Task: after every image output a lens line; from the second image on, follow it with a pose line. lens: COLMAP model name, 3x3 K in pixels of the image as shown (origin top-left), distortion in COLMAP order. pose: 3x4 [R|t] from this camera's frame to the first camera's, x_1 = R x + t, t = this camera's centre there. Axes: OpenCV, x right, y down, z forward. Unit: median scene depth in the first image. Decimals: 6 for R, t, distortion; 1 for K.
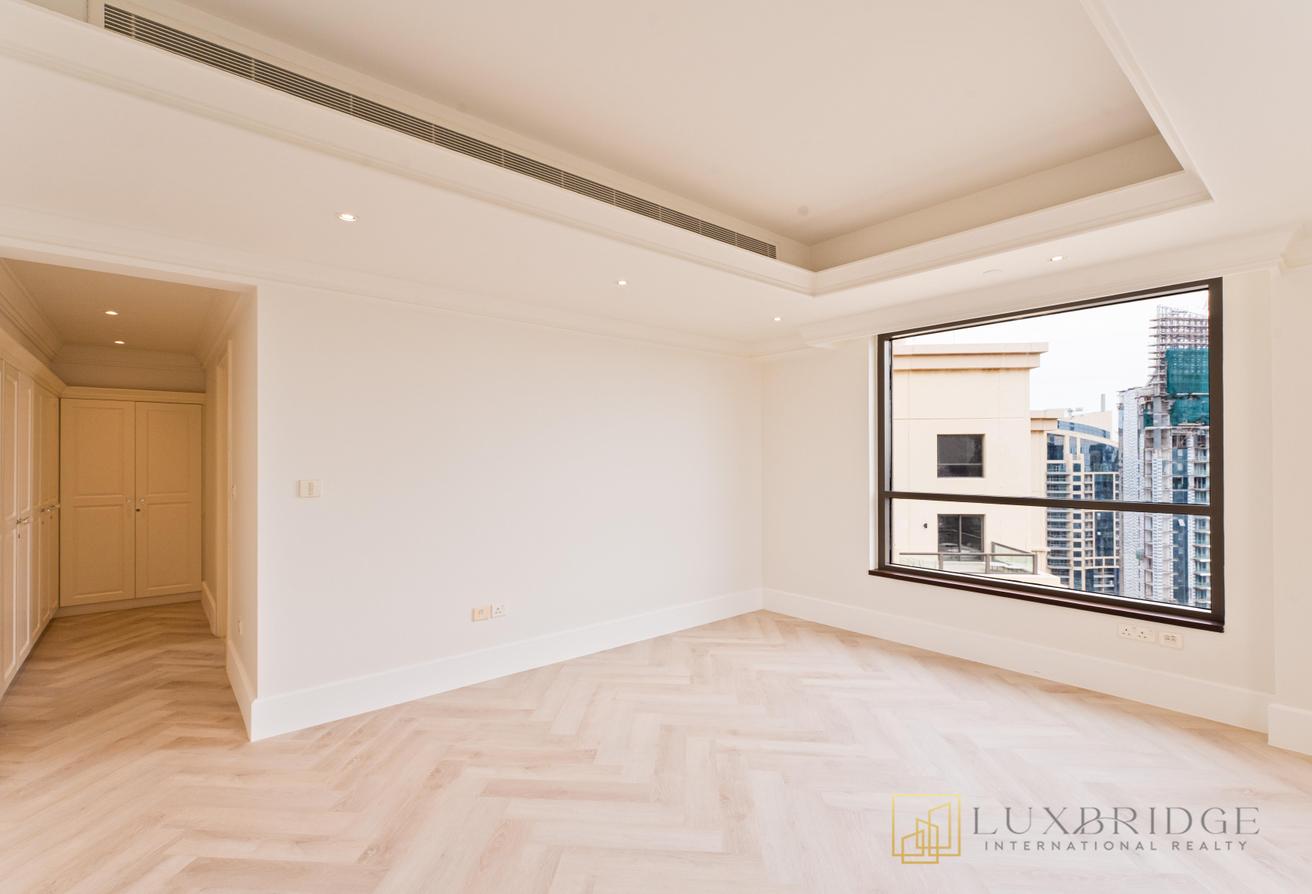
lens RADIAL K [[593.1, 0, 669.0], [0, 593.1, 452.0], [0, 0, 1]] dist [0.000562, -0.000028]
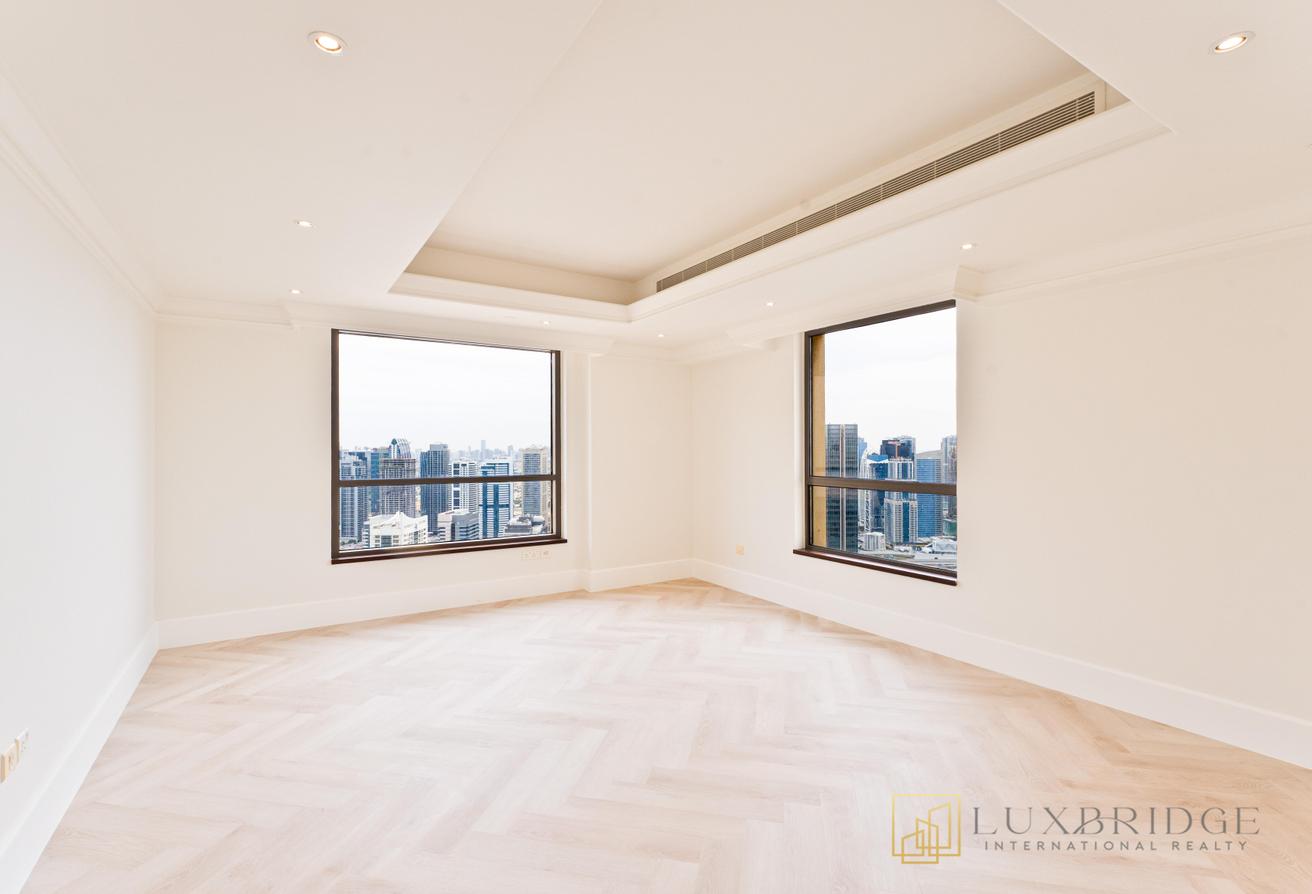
lens RADIAL K [[590.2, 0, 653.9], [0, 590.2, 443.3], [0, 0, 1]] dist [0.005007, 0.000201]
pose [[0.154186, 0.008807, 0.988003, -0.700170], [-0.007245, 0.999943, -0.007782, 0.006666], [-0.988015, -0.005958, 0.154241, 0.379737]]
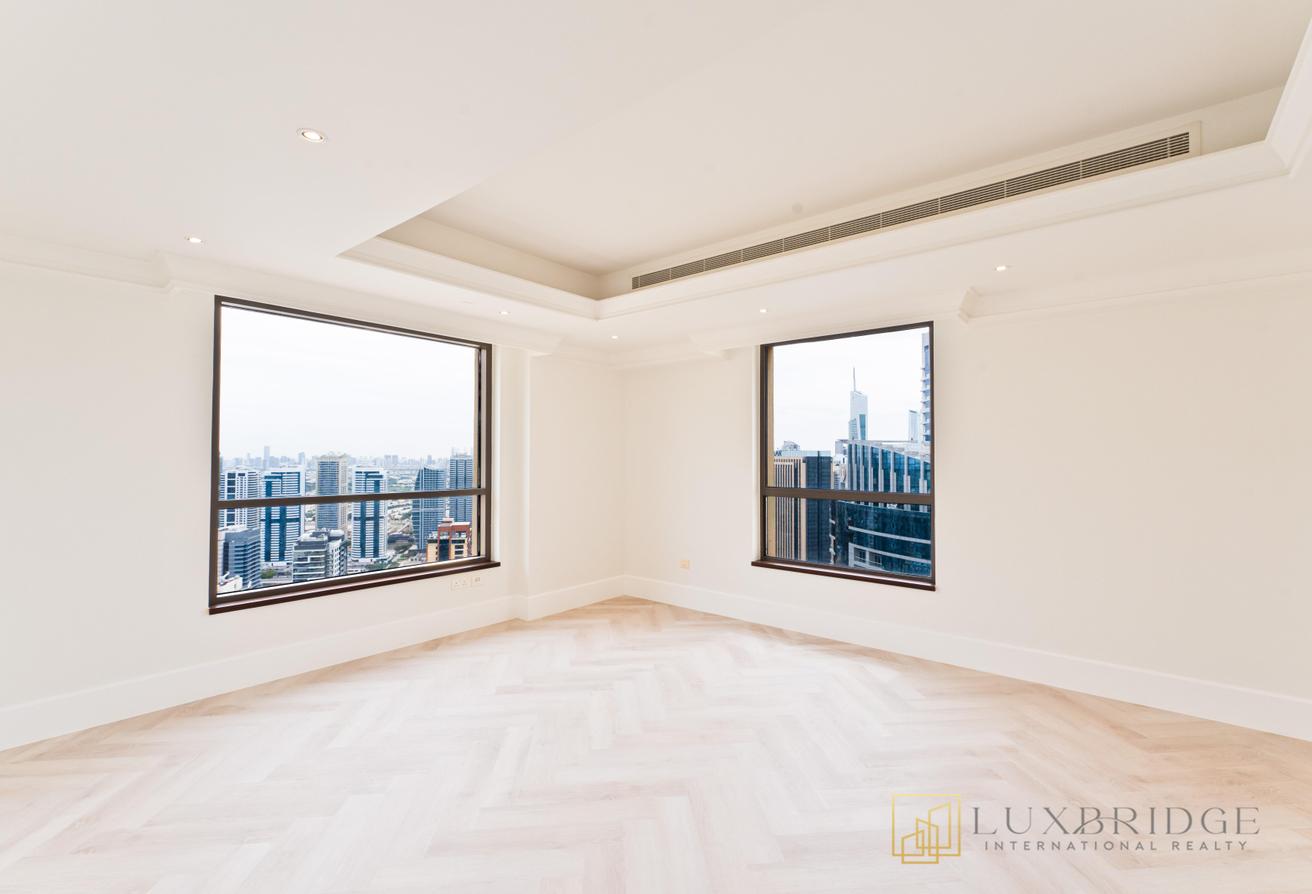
lens RADIAL K [[578.9, 0, 655.0], [0, 578.9, 442.7], [0, 0, 1]] dist [0.003459, 0.000026]
pose [[-0.148151, 0.023643, 0.988682, -0.579273], [-0.010736, 0.999617, -0.025513, 0.003845], [-0.988906, -0.014394, -0.147841, 0.687141]]
